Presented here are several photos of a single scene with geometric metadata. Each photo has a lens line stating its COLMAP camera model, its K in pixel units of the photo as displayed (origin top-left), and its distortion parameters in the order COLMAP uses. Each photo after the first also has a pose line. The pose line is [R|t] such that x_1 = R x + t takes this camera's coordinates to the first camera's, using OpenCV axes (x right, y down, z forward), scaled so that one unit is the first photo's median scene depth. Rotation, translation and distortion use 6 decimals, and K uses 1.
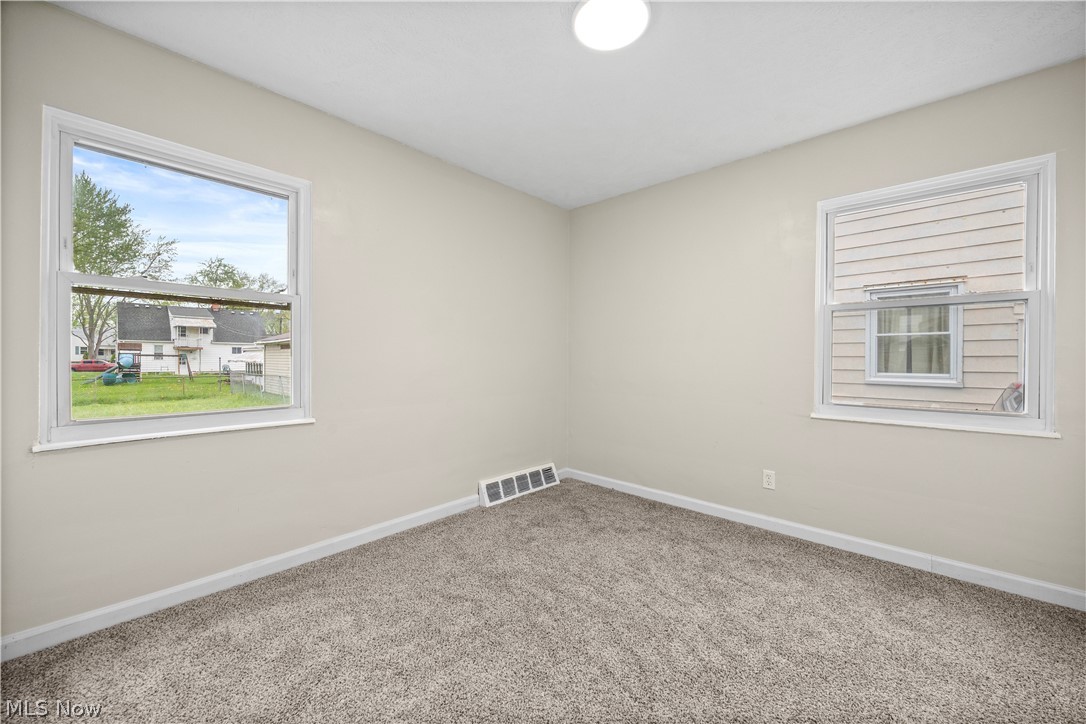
lens RADIAL K [[423.3, 0, 549.4], [0, 423.3, 357.7], [0, 0, 1]] dist [0.000079, -0.001163]
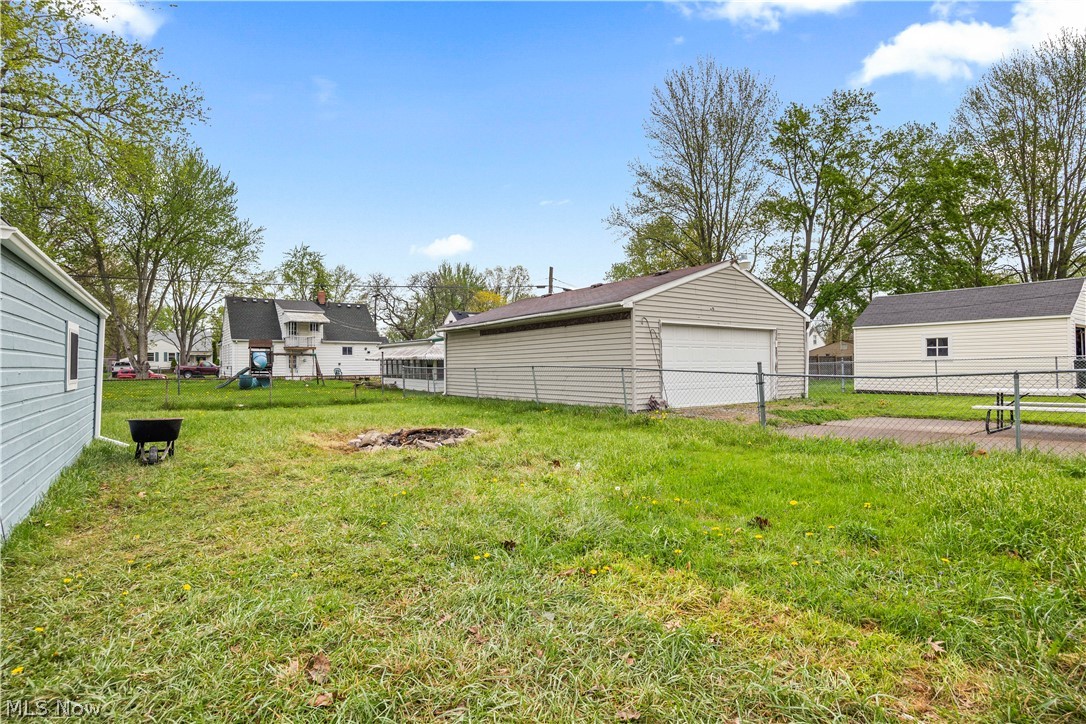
lens RADIAL K [[548.8, 0, 540.1], [0, 548.8, 360.1], [0, 0, 1]] dist [-0.002917, -0.000079]
pose [[0.978300, -0.012746, -0.206803, -0.192793], [0.011288, 0.999902, -0.008225, 0.017900], [0.206887, 0.005712, 0.978348, 0.042608]]
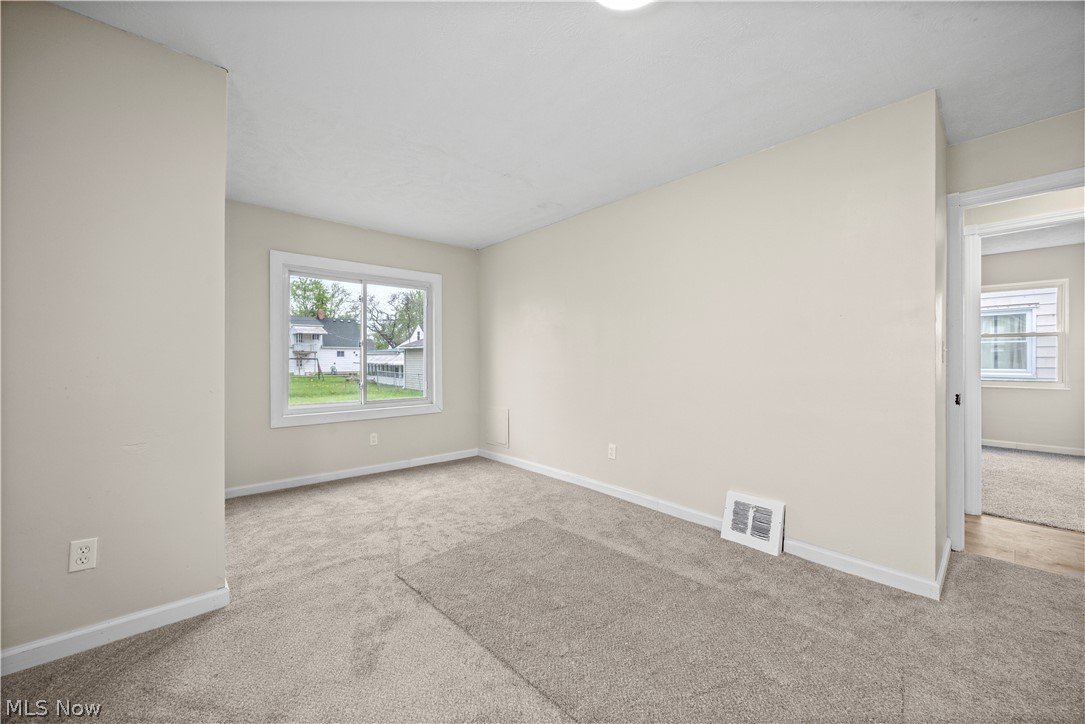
lens RADIAL K [[422.9, 0, 542.2], [0, 422.9, 358.4], [0, 0, 1]] dist [0.000079, -0.001163]
pose [[0.994832, -0.005786, -0.101369, -0.100027], [0.005739, 0.999983, -0.000755, -0.001391], [0.101371, 0.000169, 0.994849, -0.108762]]
